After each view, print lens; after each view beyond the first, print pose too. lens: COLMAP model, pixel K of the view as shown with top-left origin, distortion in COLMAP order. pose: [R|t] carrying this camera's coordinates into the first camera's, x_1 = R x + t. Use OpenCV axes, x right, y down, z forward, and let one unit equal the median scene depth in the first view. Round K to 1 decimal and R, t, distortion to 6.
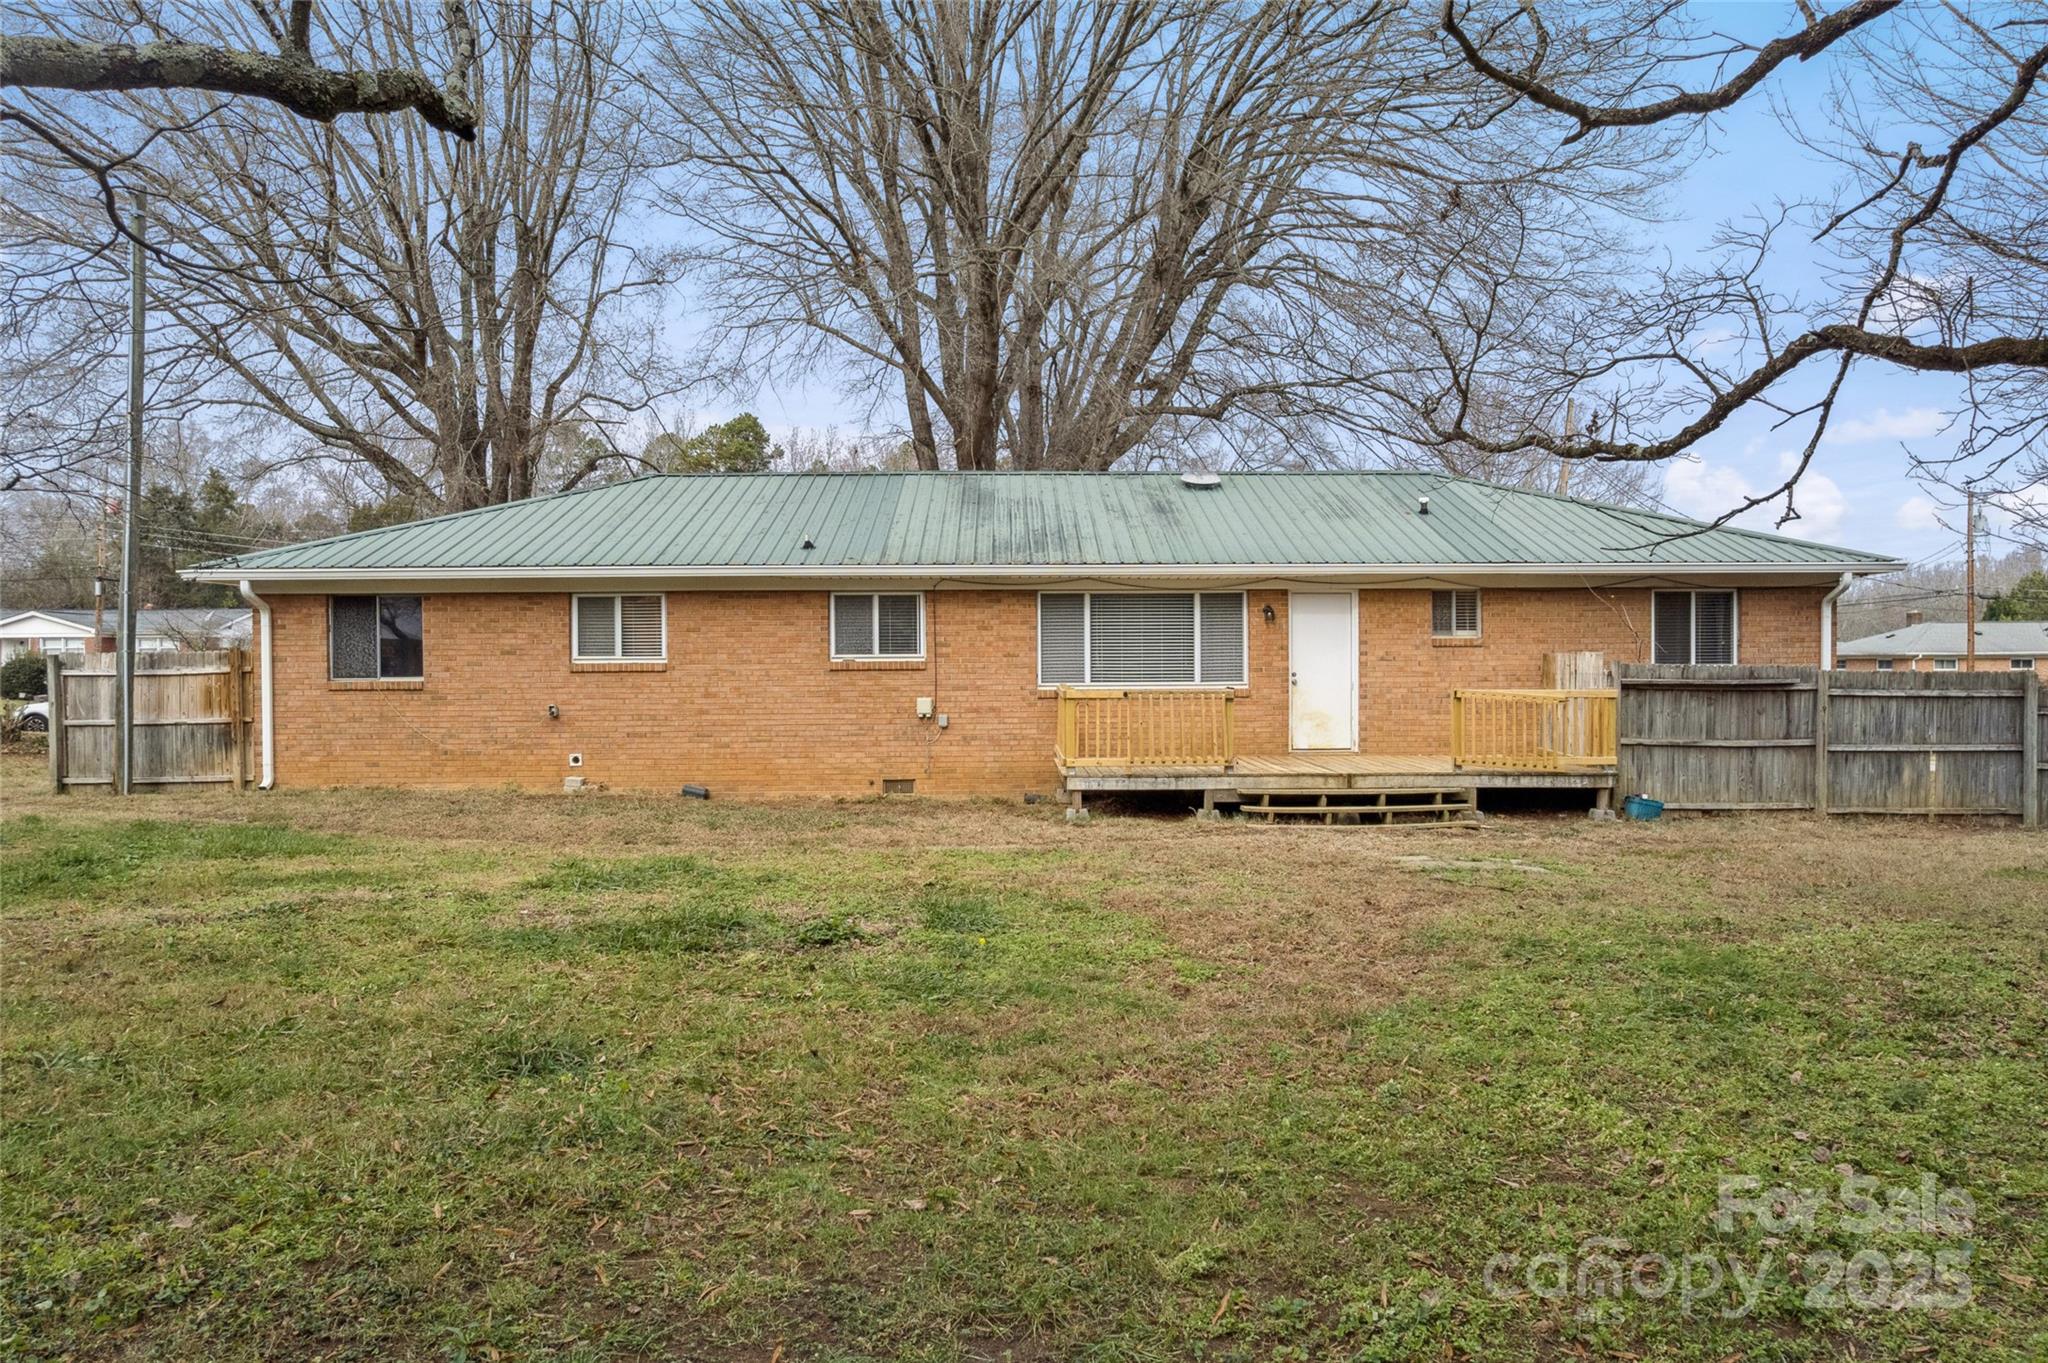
lens RADIAL K [[1271.5, 0, 1017.4], [0, 1271.5, 662.2], [0, 0, 1]] dist [0.034425, 0.002443]
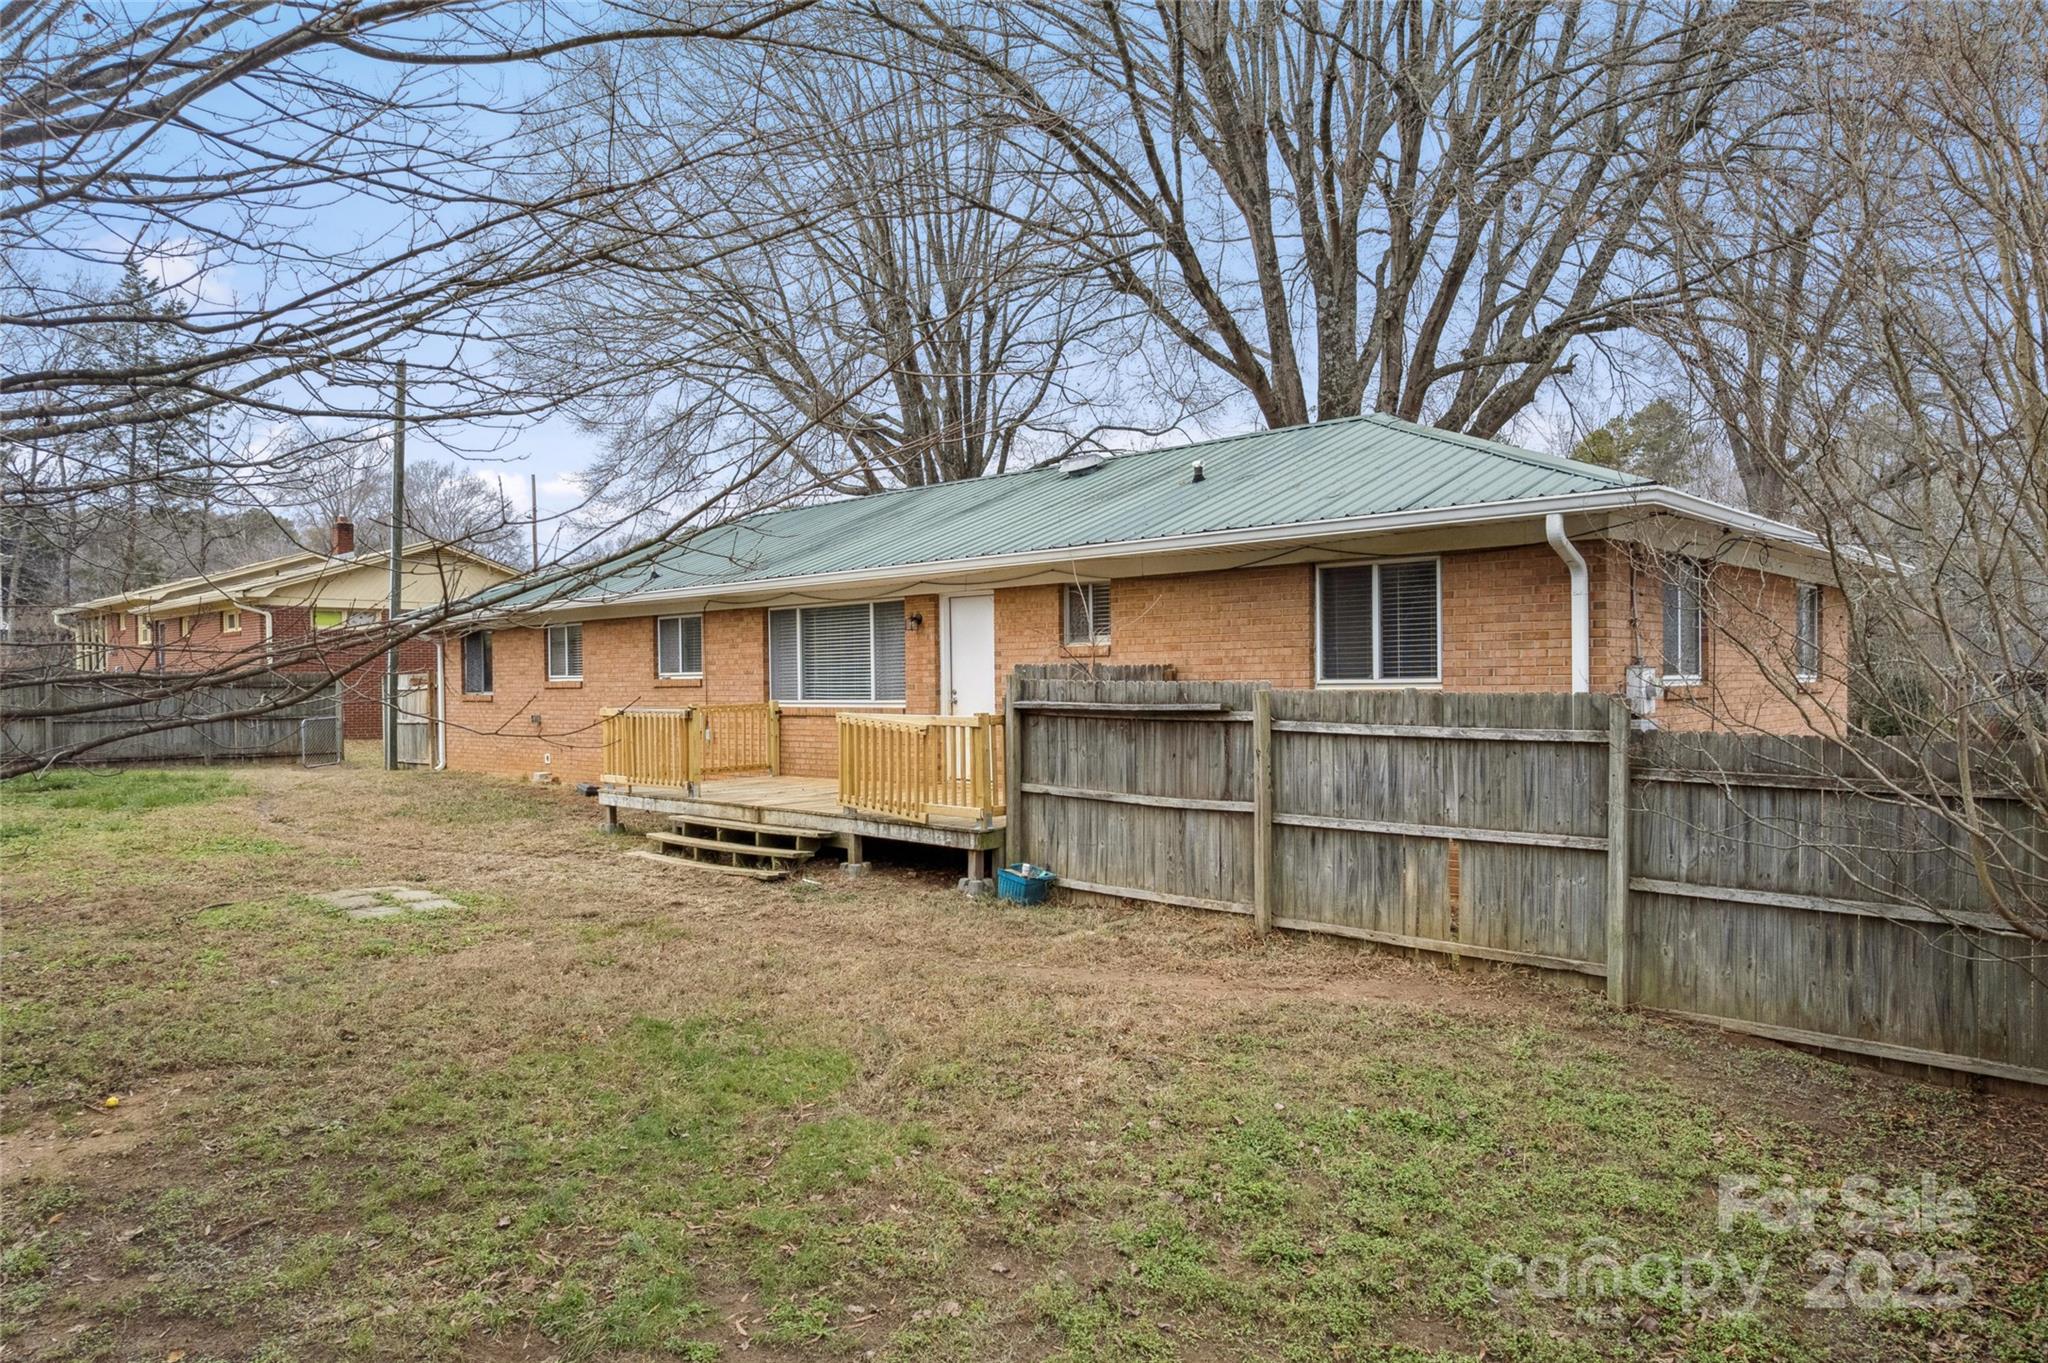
lens RADIAL K [[1271.5, 0, 1023.8], [0, 1271.5, 692.3], [0, 0, 1]] dist [0.034425, 0.002443]
pose [[0.702588, 0.003595, -0.711588, 0.873392], [-0.000642, 0.999990, 0.004419, 0.004754], [0.711596, -0.002648, 0.702583, 0.451219]]
